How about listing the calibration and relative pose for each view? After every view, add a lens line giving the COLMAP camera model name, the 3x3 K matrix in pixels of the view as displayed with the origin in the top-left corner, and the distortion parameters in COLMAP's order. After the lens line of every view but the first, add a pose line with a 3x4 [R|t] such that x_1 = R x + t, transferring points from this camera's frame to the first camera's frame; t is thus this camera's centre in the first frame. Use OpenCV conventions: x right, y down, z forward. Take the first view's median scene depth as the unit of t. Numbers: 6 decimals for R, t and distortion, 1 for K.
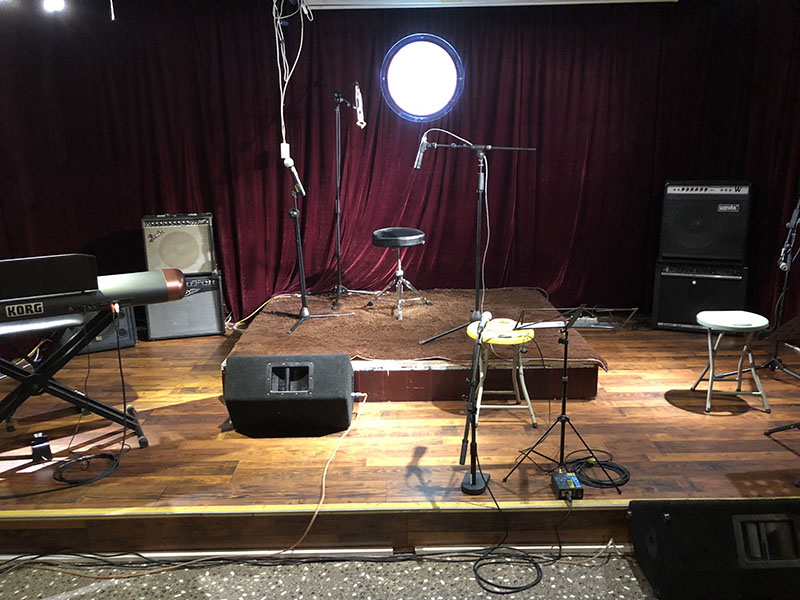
lens RADIAL K [[651.8, 0, 400.0], [0, 651.8, 300.0], [0, 0, 1]] dist [-0.004202, -0.005891]
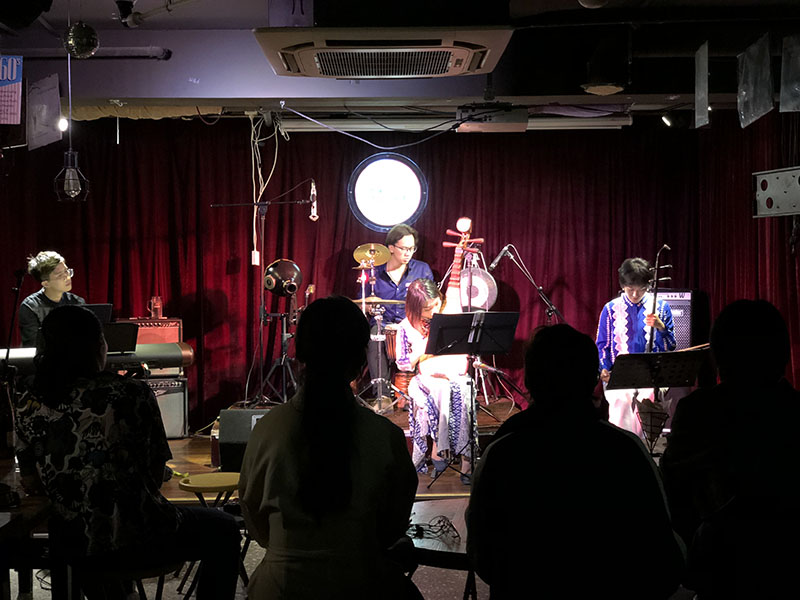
lens RADIAL K [[1182.7, 0, 400.0], [0, 1182.7, 300.0], [0, 0, 1]] dist [0.042802, 0.087391]
pose [[0.999929, 0.007346, 0.009405, 0.038071], [-0.005316, 0.979775, -0.200032, 0.219783], [-0.010684, 0.199967, 0.979744, -0.865769]]
